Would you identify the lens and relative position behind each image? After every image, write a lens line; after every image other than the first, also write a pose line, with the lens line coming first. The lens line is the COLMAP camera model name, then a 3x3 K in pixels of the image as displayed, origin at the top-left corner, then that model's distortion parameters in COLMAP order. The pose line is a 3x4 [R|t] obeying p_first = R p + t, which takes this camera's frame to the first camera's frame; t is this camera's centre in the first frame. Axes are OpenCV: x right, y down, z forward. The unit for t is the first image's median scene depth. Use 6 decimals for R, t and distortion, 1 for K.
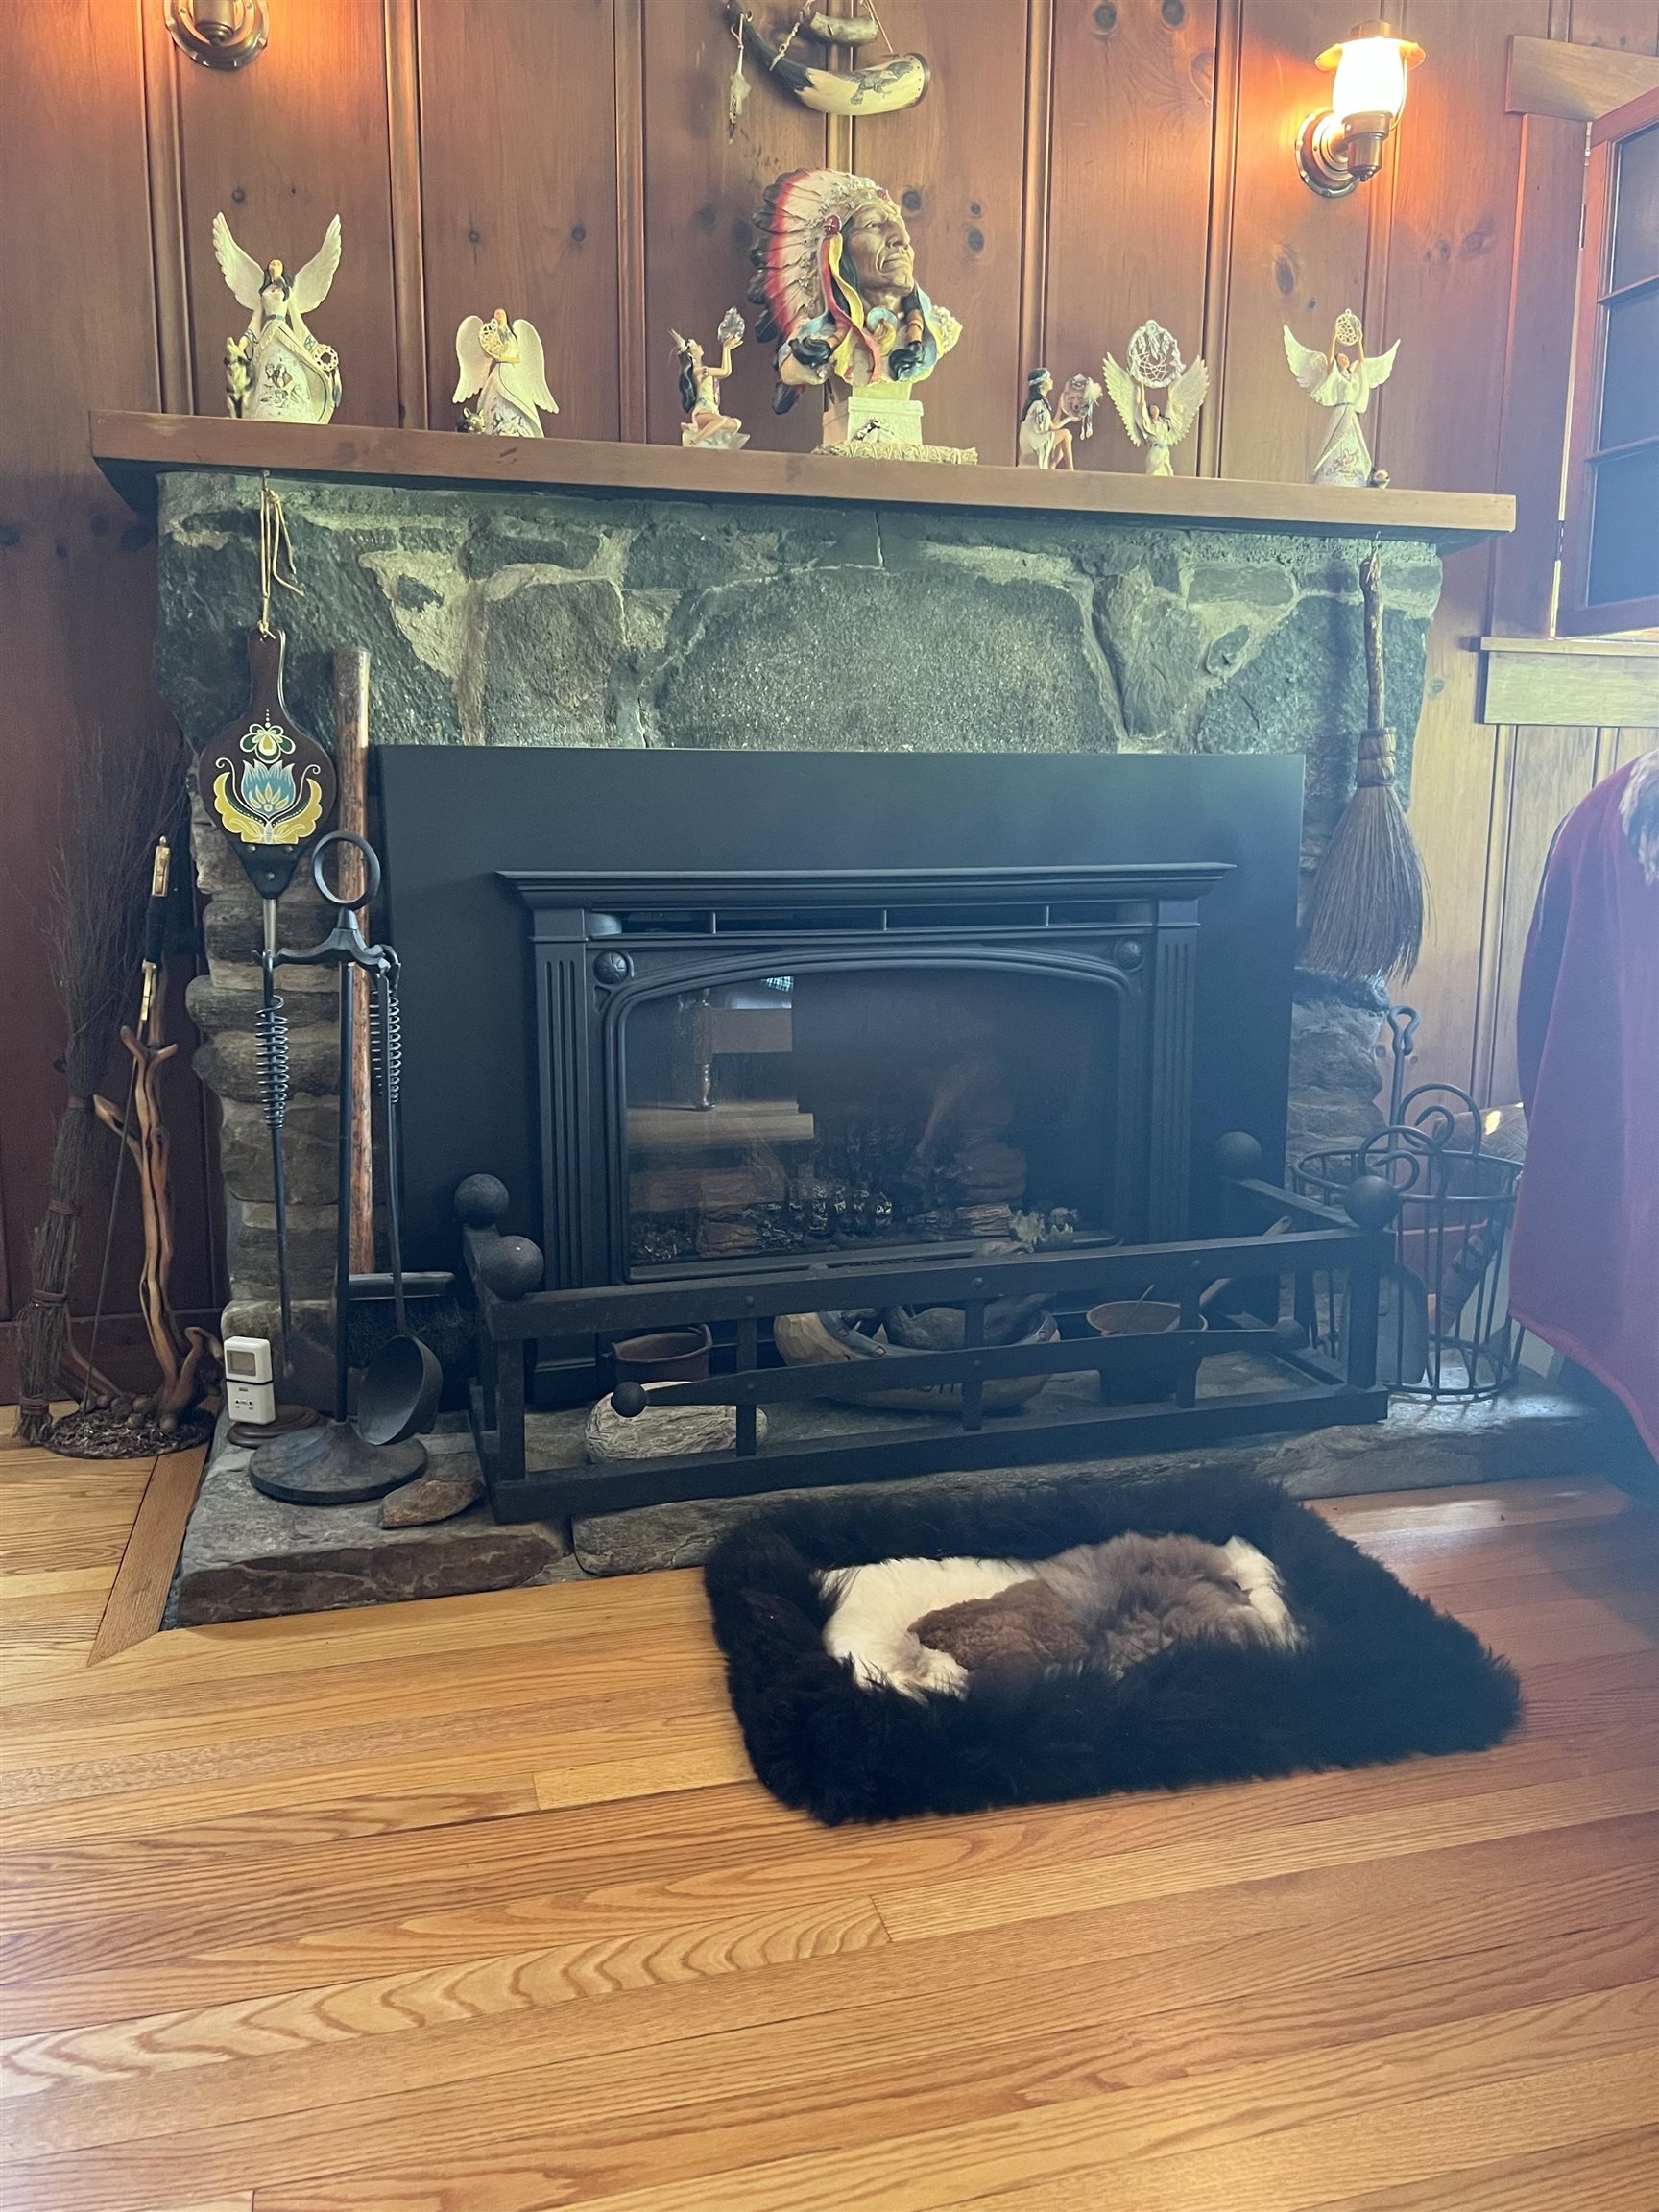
lens RADIAL K [[1677.4, 0, 829.5], [0, 1677.4, 1106.0], [0, 0, 1]] dist [0.065447, -0.087227]
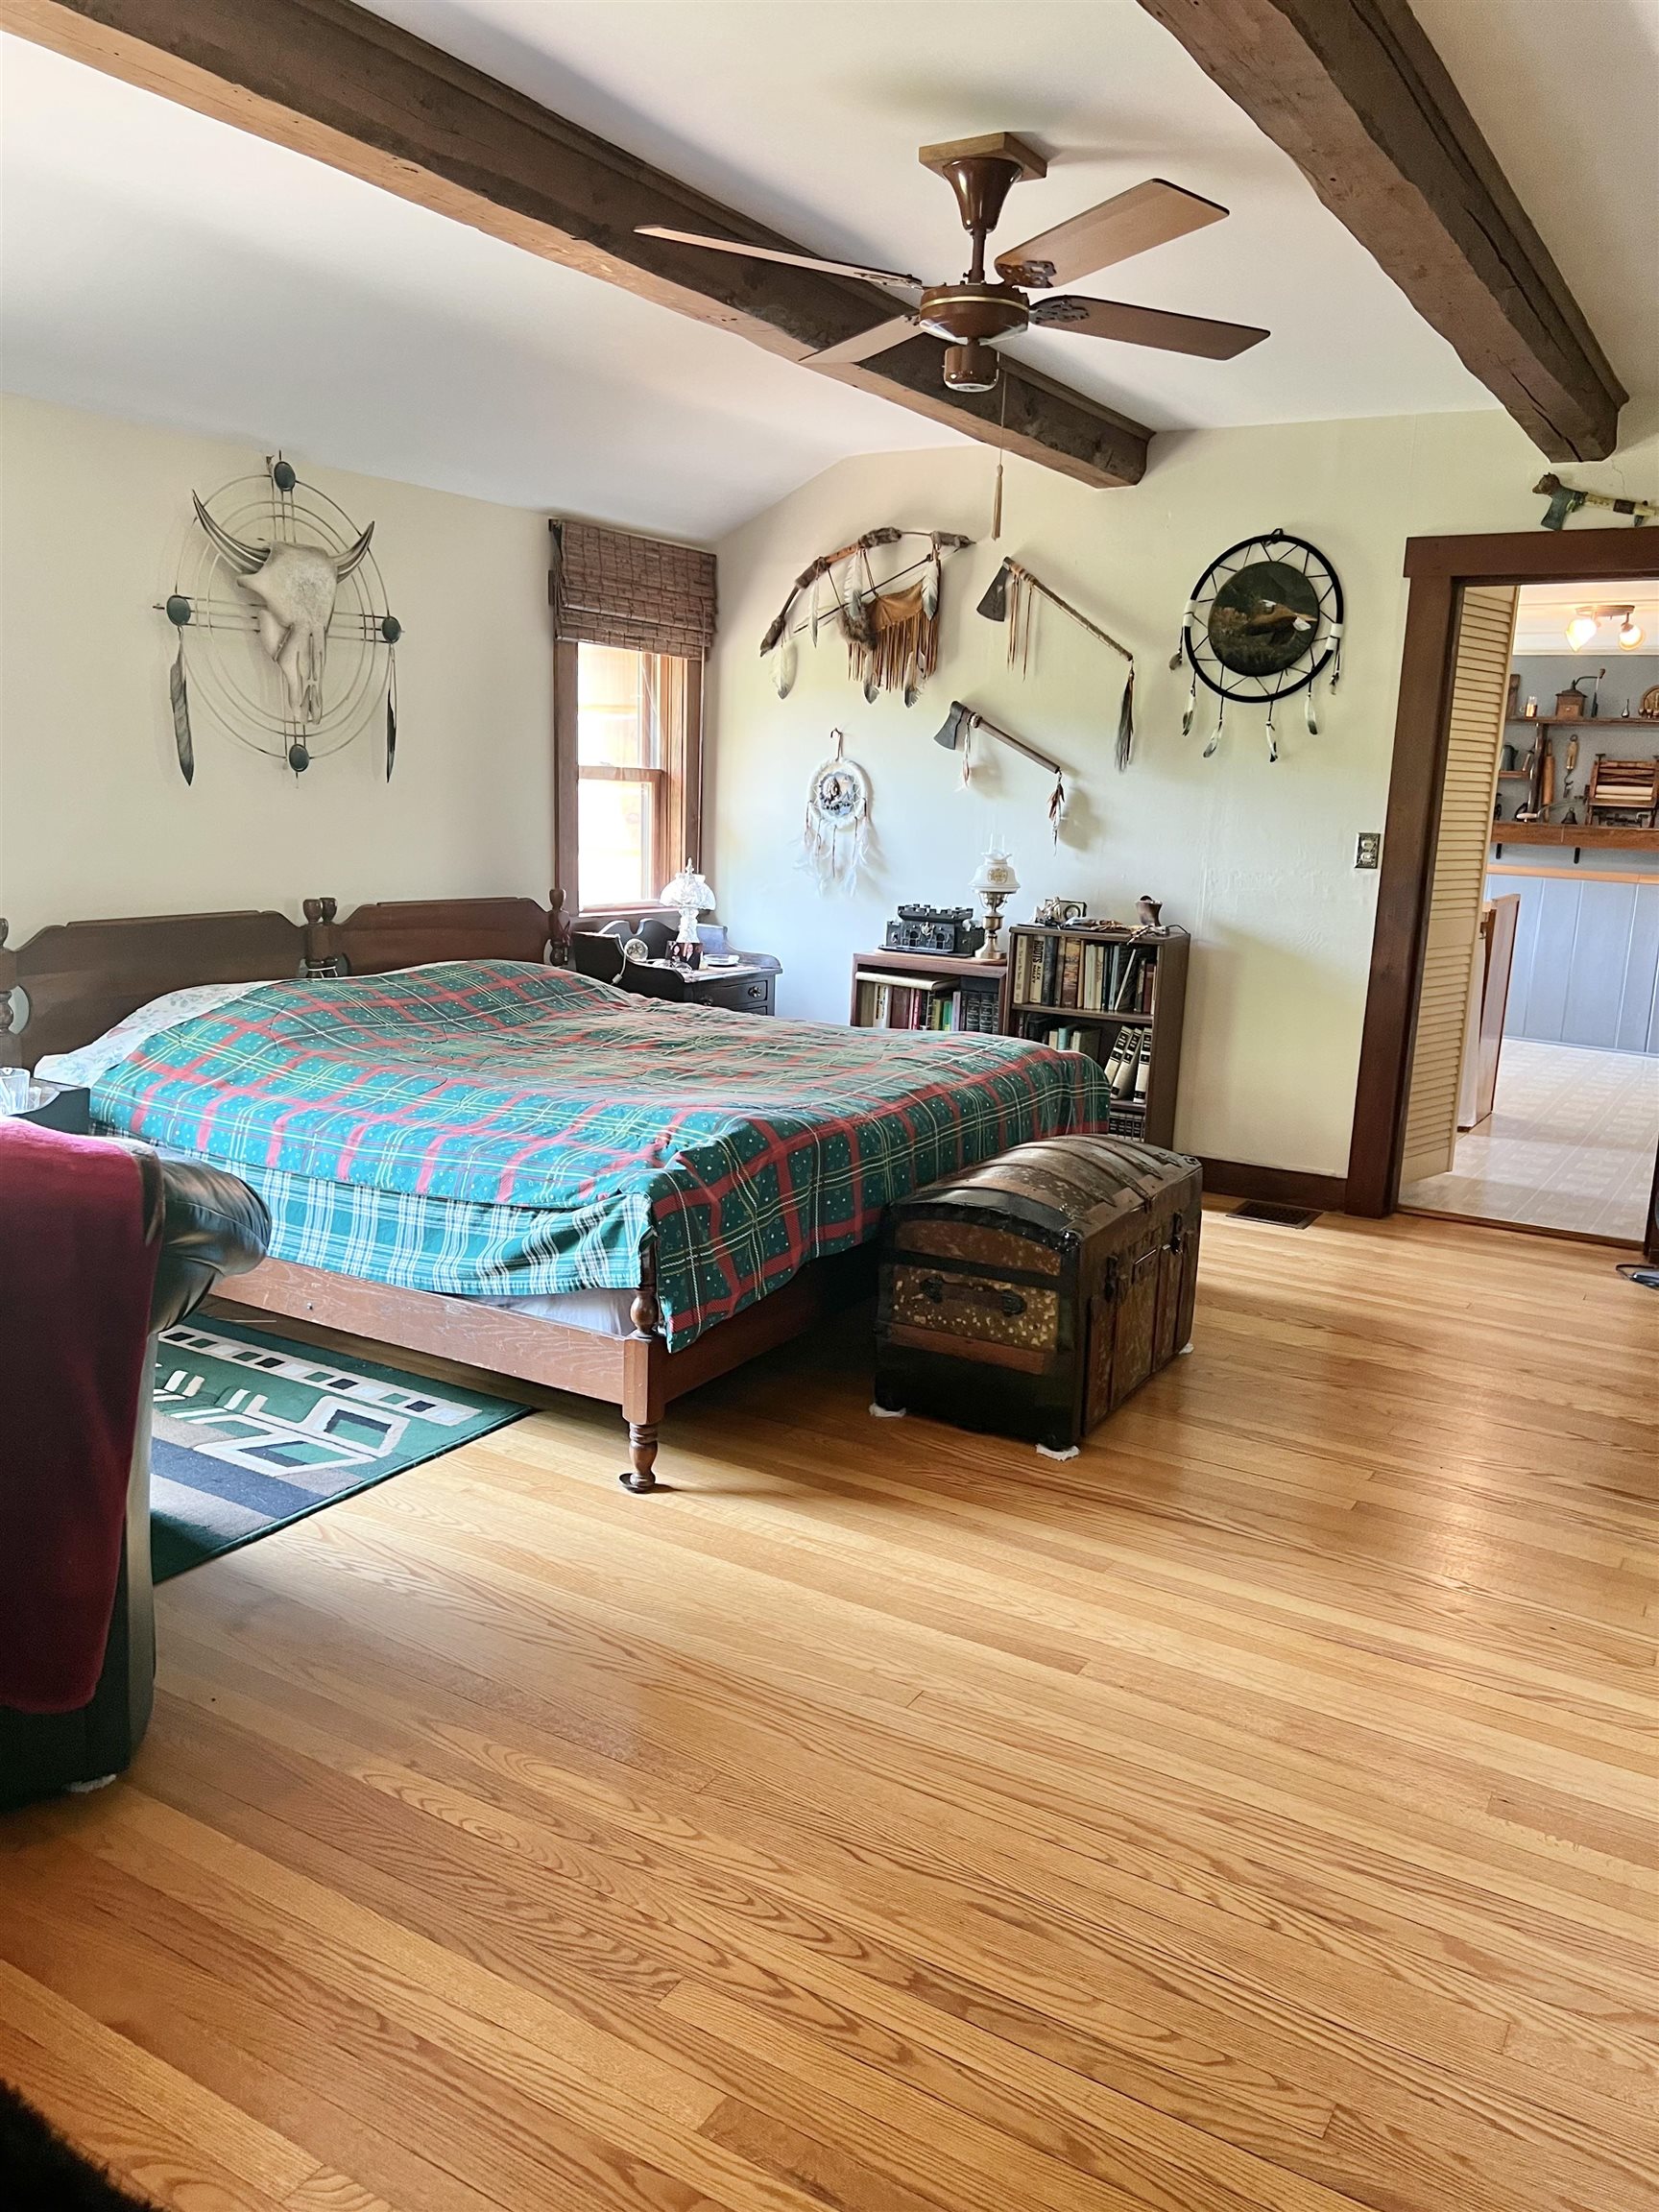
lens RADIAL K [[1658.3, 0, 838.3], [0, 1658.3, 1110.5], [0, 0, 1]] dist [0.091689, -0.124527]
pose [[-0.688566, -0.176348, 0.703405, -0.590457], [0.077817, 0.946412, 0.313447, -0.387834], [-0.720986, 0.270566, -0.637944, 0.761087]]
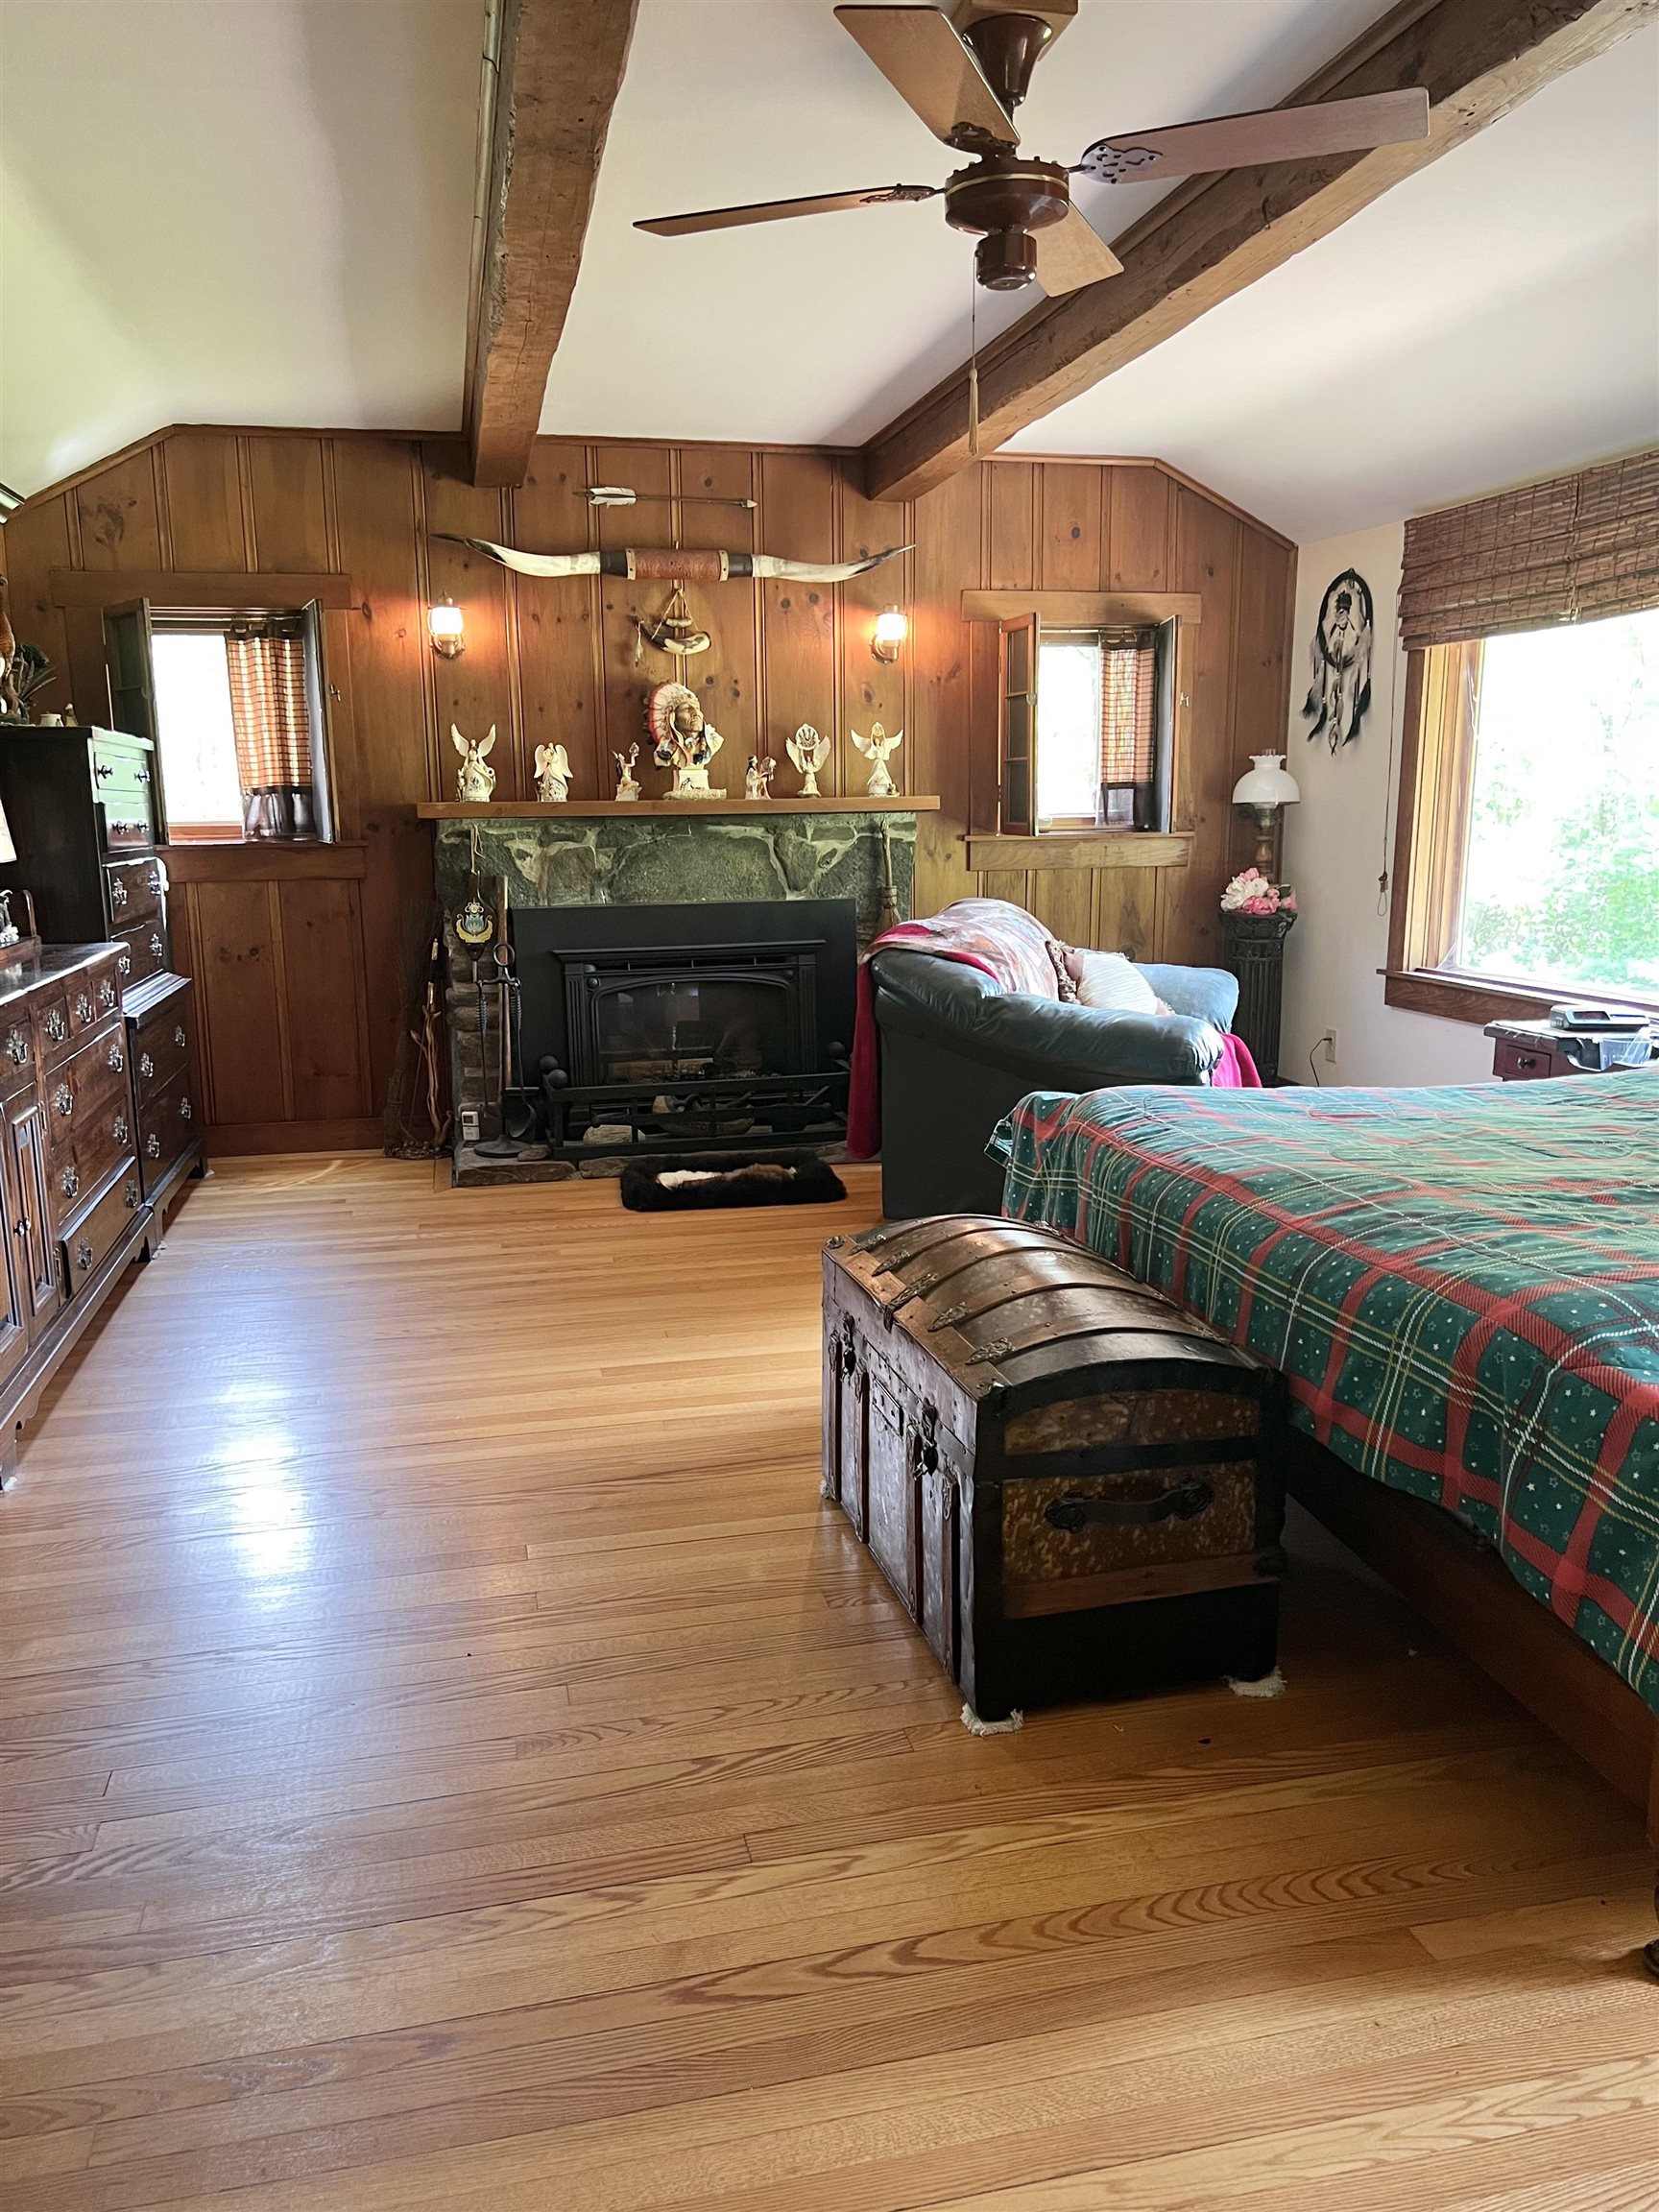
lens RADIAL K [[1656.4, 0, 829.5], [0, 1656.4, 1106.0], [0, 0, 1]] dist [0.172713, -0.442605]
pose [[0.999078, -0.010670, -0.041591, 0.372899], [0.011197, 0.999860, 0.012449, 0.092119], [0.041452, -0.012903, 0.999057, -1.742382]]
